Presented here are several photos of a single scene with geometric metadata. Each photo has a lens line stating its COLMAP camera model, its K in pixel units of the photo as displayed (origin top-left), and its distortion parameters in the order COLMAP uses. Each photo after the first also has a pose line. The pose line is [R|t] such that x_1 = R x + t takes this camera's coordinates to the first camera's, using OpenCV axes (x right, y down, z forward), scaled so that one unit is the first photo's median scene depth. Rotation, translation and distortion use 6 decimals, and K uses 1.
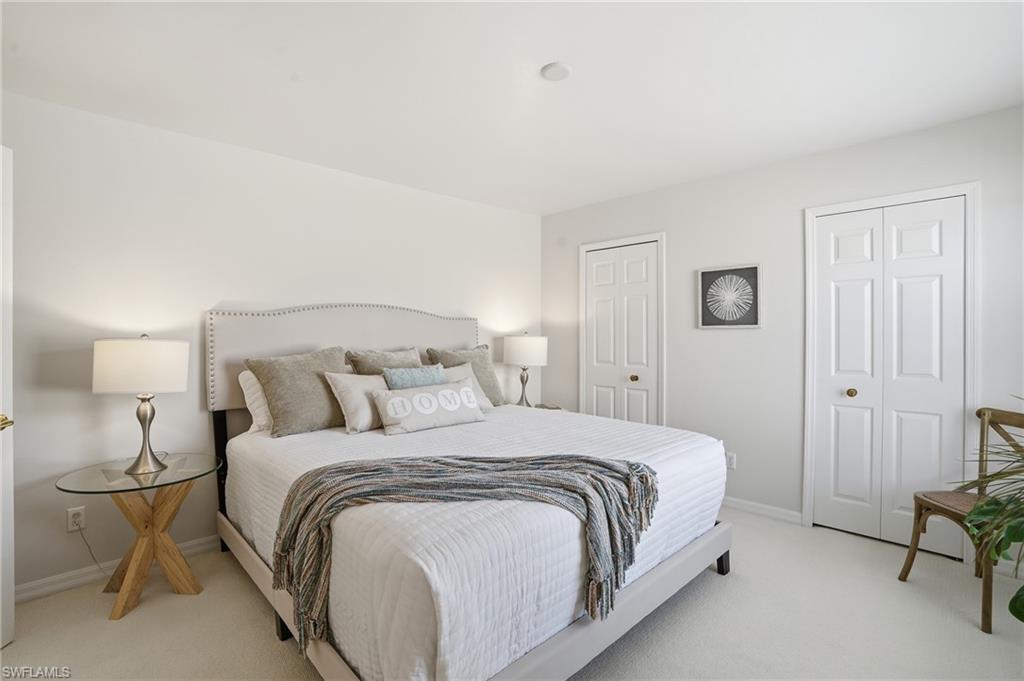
lens RADIAL K [[463.6, 0, 518.7], [0, 463.6, 340.7], [0, 0, 1]] dist [0.000286, 0.000035]
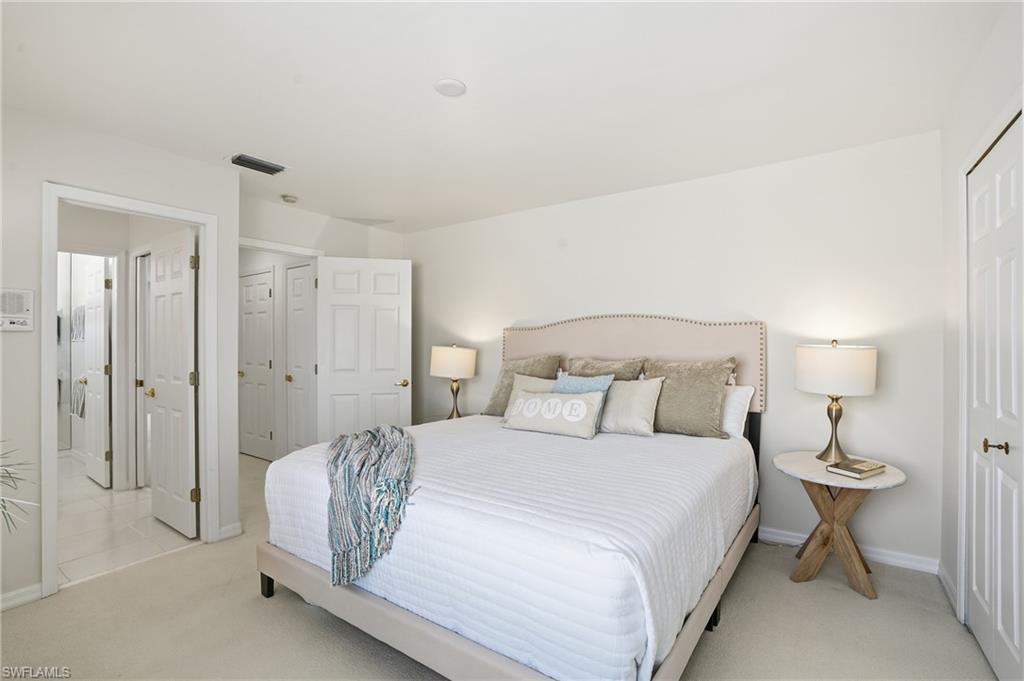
lens RADIAL K [[463.6, 0, 518.7], [0, 463.6, 340.7], [0, 0, 1]] dist [0.000286, 0.000035]
pose [[0.204425, 0.000333, -0.978882, 0.828440], [-0.004624, 0.999989, -0.000625, -0.022589], [0.978871, 0.004655, 0.204424, 0.692472]]
